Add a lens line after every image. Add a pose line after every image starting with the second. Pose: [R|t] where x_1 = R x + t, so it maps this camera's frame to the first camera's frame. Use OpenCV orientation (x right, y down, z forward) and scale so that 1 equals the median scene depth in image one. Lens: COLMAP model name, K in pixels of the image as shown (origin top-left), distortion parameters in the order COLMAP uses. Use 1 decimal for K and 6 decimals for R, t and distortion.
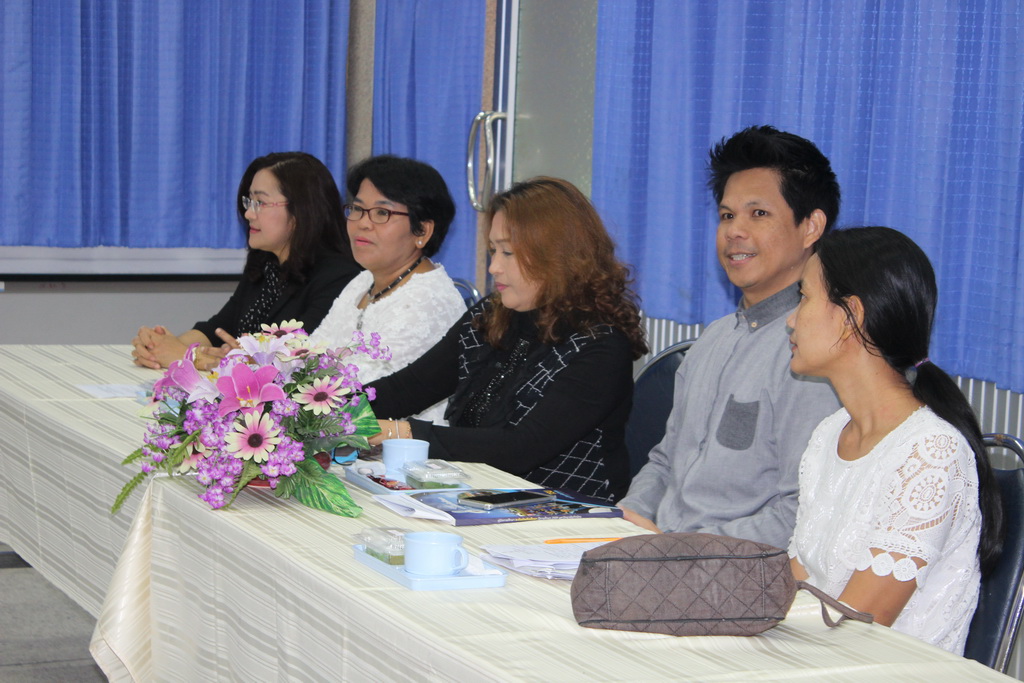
lens RADIAL K [[2609.1, 0, 512.0], [0, 2609.1, 341.5], [0, 0, 1]] dist [0.148921, 0.122816]
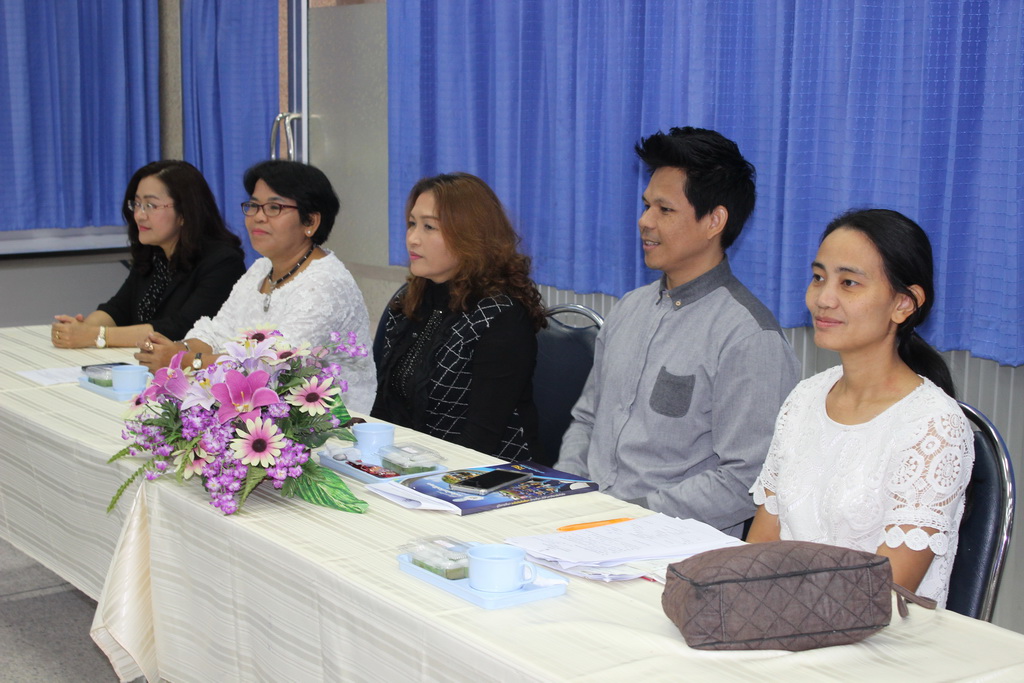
lens RADIAL K [[1691.7, 0, 512.0], [0, 1691.7, 341.5], [0, 0, 1]] dist [0.011391, -0.046288]
pose [[0.979735, -0.058098, 0.191685, -0.123938], [0.047680, 0.997147, 0.058525, -0.037811], [-0.194538, -0.048200, 0.979710, 0.309986]]
